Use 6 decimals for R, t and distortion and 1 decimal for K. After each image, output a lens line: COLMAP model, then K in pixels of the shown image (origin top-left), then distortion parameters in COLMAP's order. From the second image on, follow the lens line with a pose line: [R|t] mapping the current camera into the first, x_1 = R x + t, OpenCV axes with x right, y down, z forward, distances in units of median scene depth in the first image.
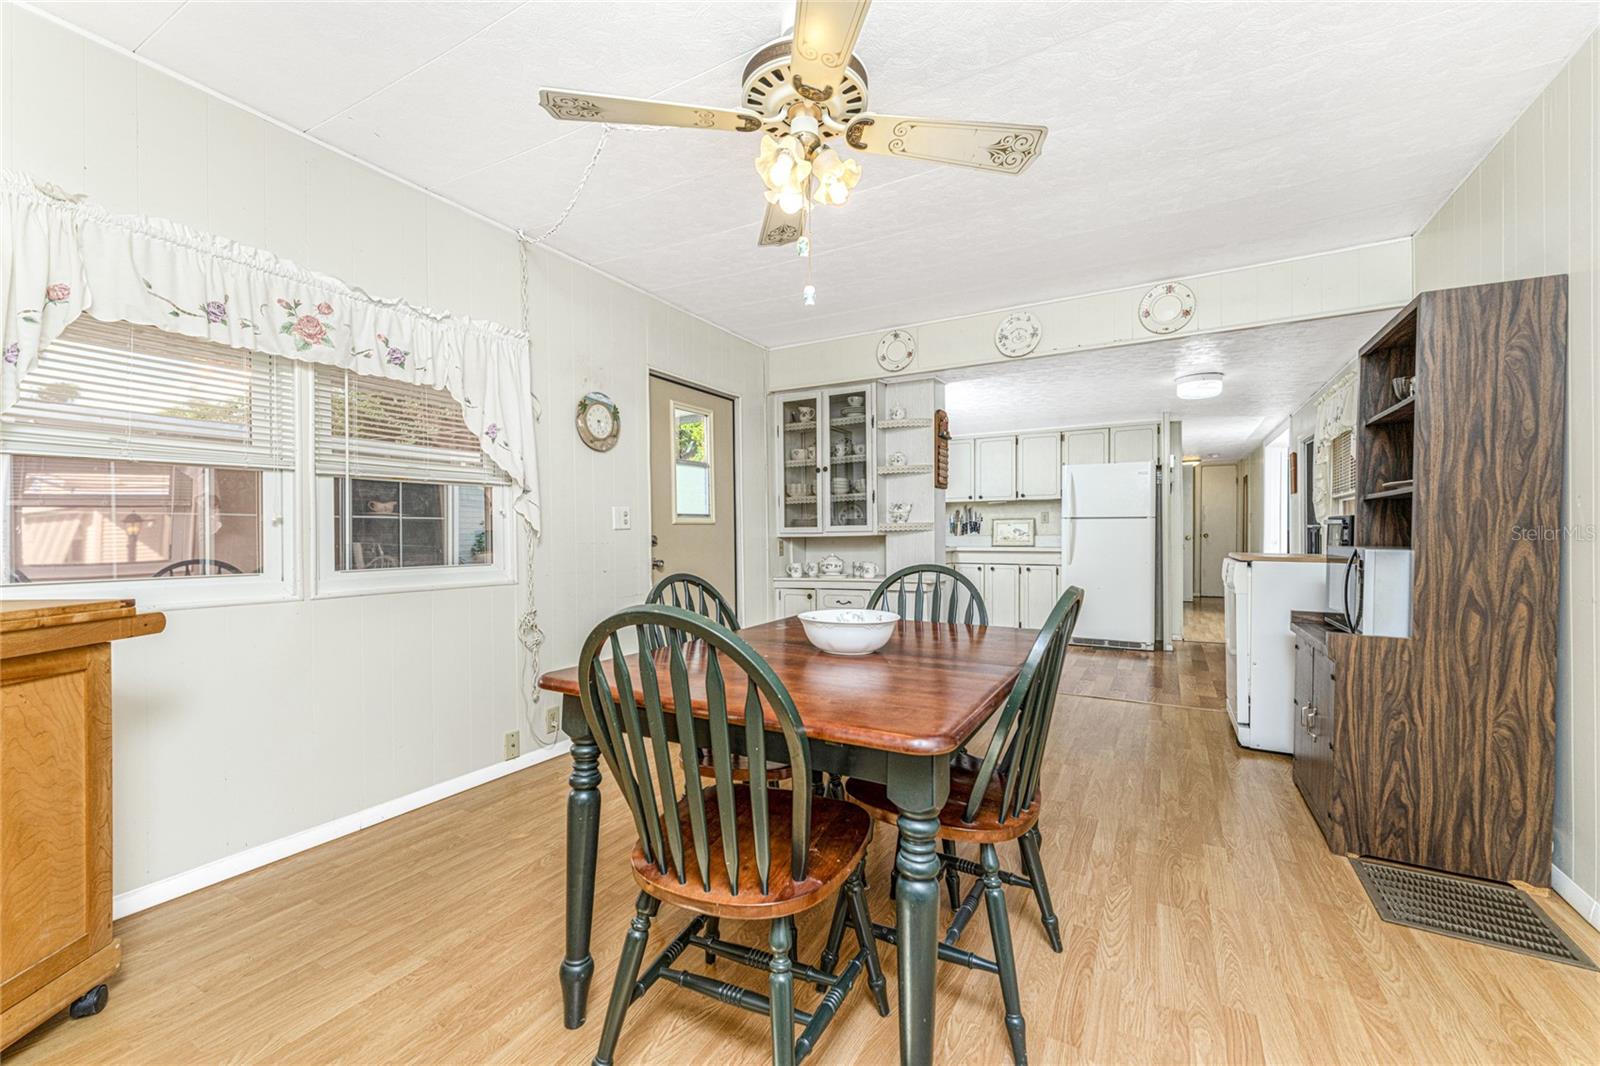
lens RADIAL K [[653.7, 0, 799.8], [0, 653.7, 538.0], [0, 0, 1]] dist [-0.001259, -0.000750]
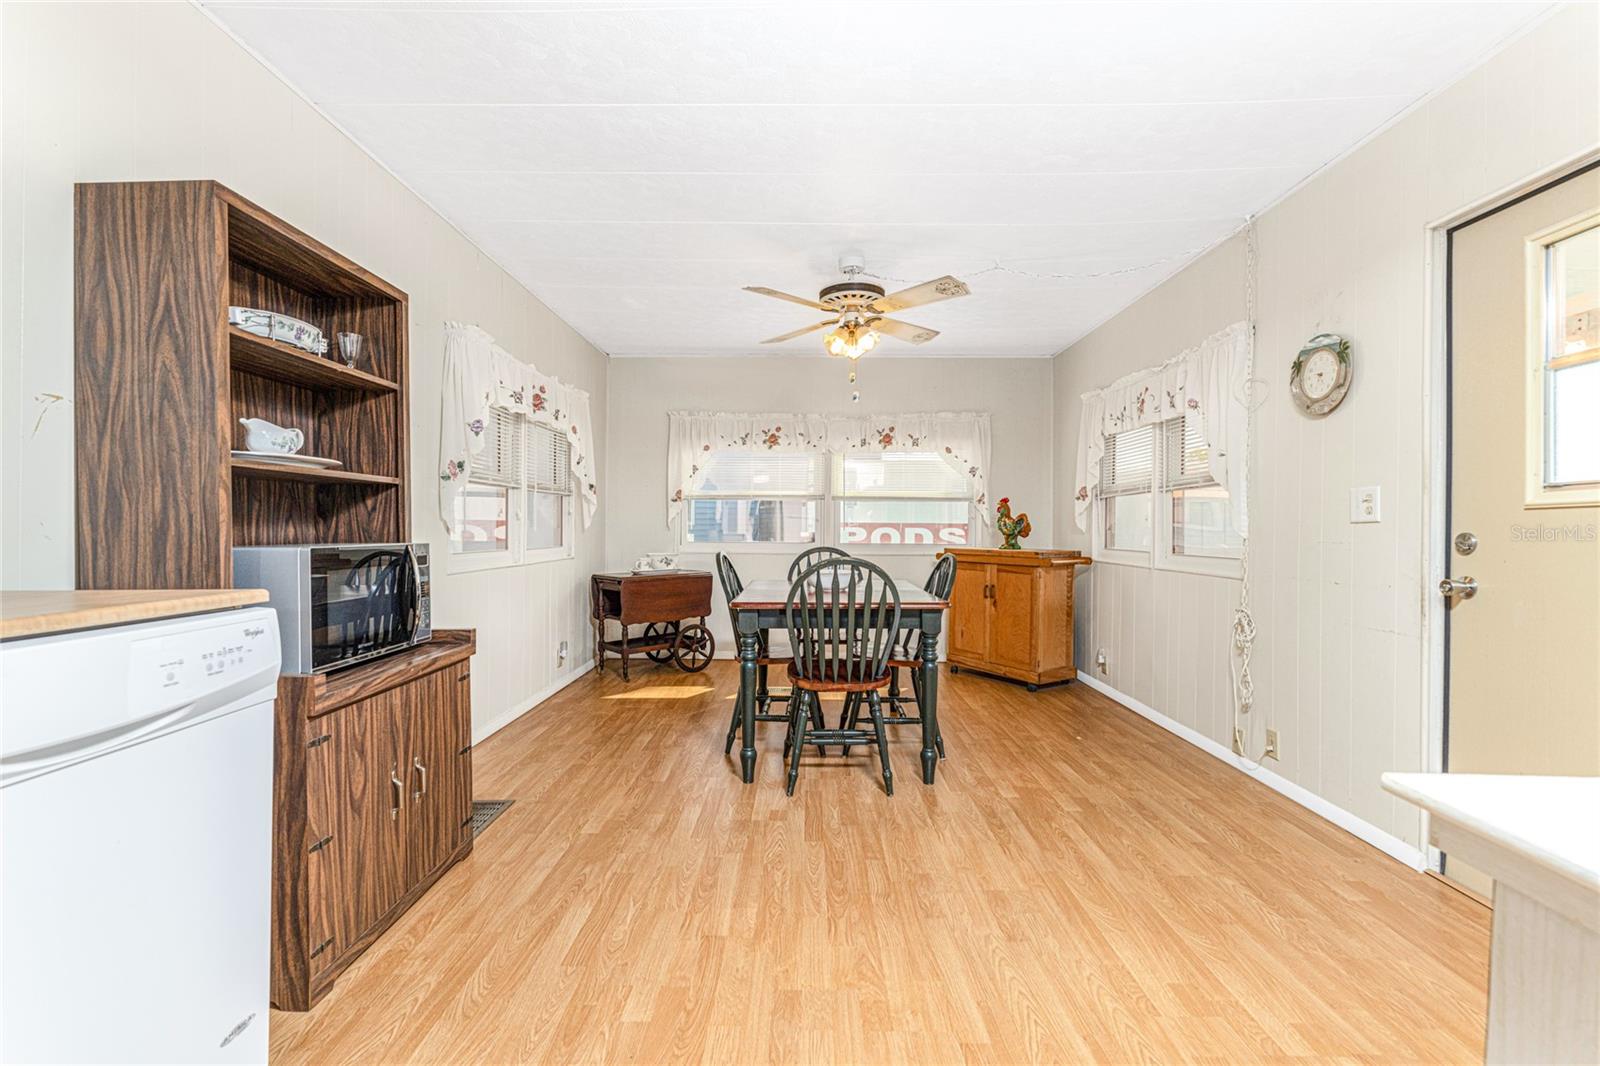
lens RADIAL K [[677.1, 0, 800.9], [0, 677.1, 529.9], [0, 0, 1]] dist [0.002629, 0.000131]
pose [[-0.877416, 0.000718, -0.479729, 0.570315], [-0.001875, 0.999986, 0.004926, -0.007631], [0.479726, 0.005221, -0.877403, 1.400877]]
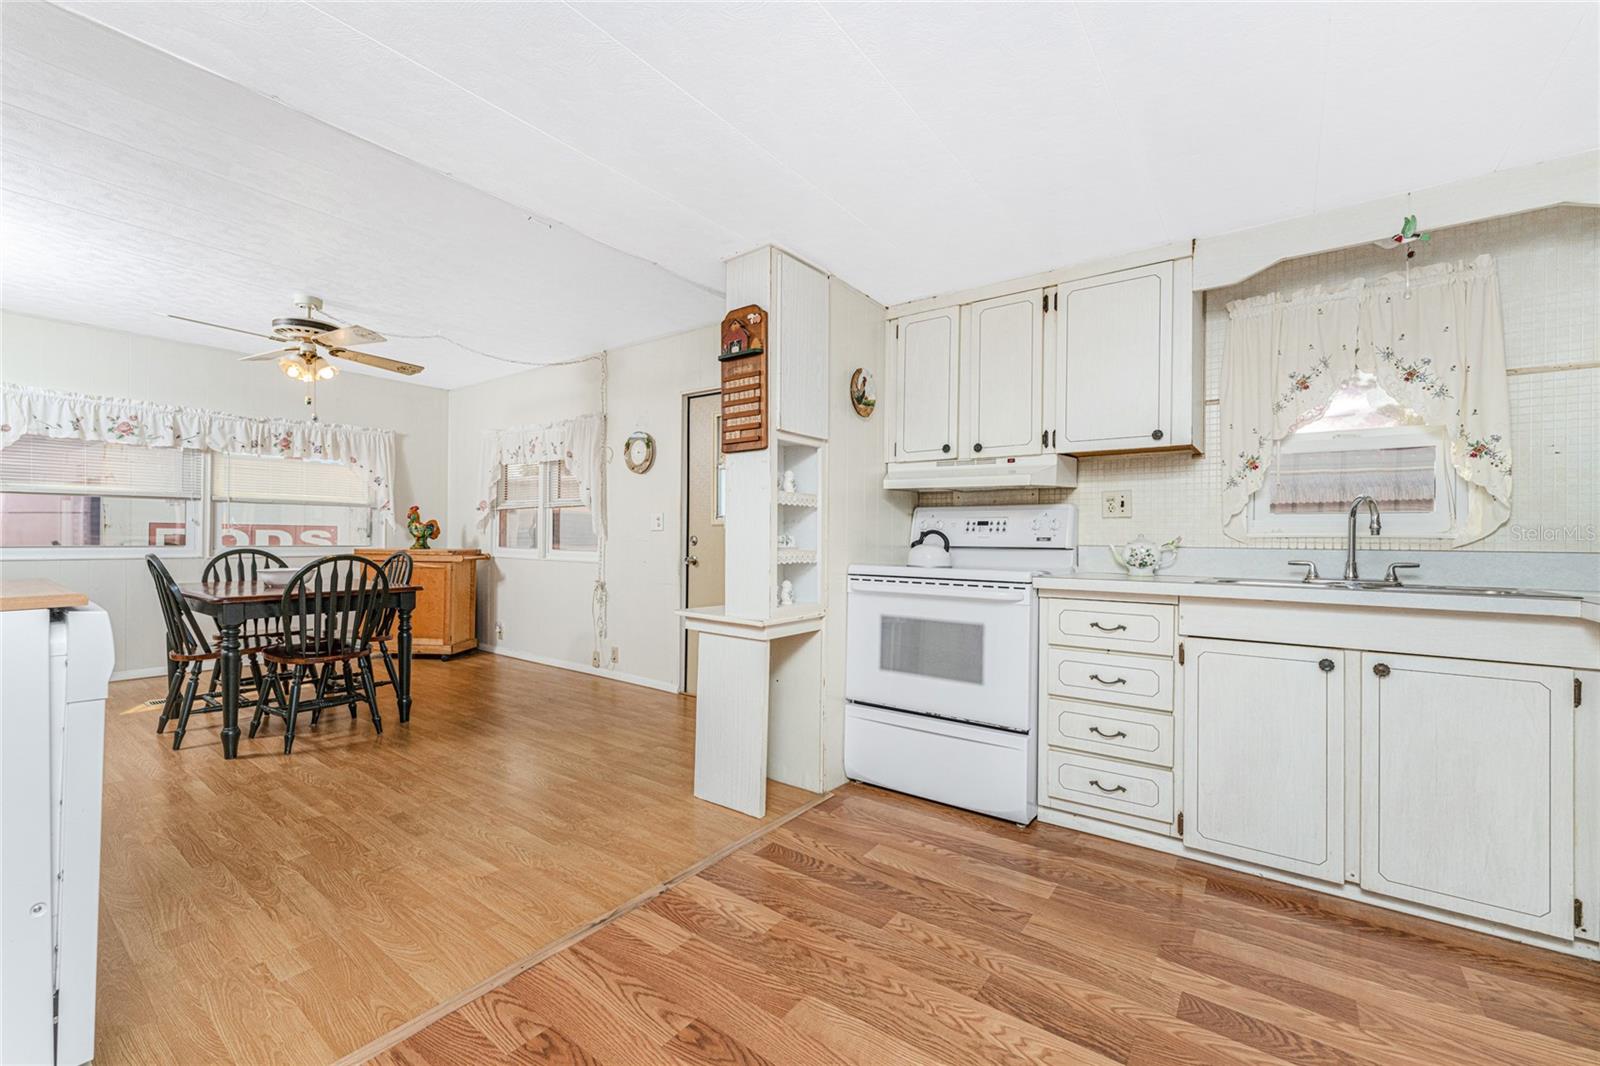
lens RADIAL K [[653.7, 0, 797.0], [0, 653.7, 534.0], [0, 0, 1]] dist [-0.001259, -0.000750]
pose [[-0.135938, 0.000010, -0.990717, 1.025990], [-0.010126, 0.999948, 0.001400, -0.011332], [0.990666, 0.010222, -0.135931, 1.536774]]
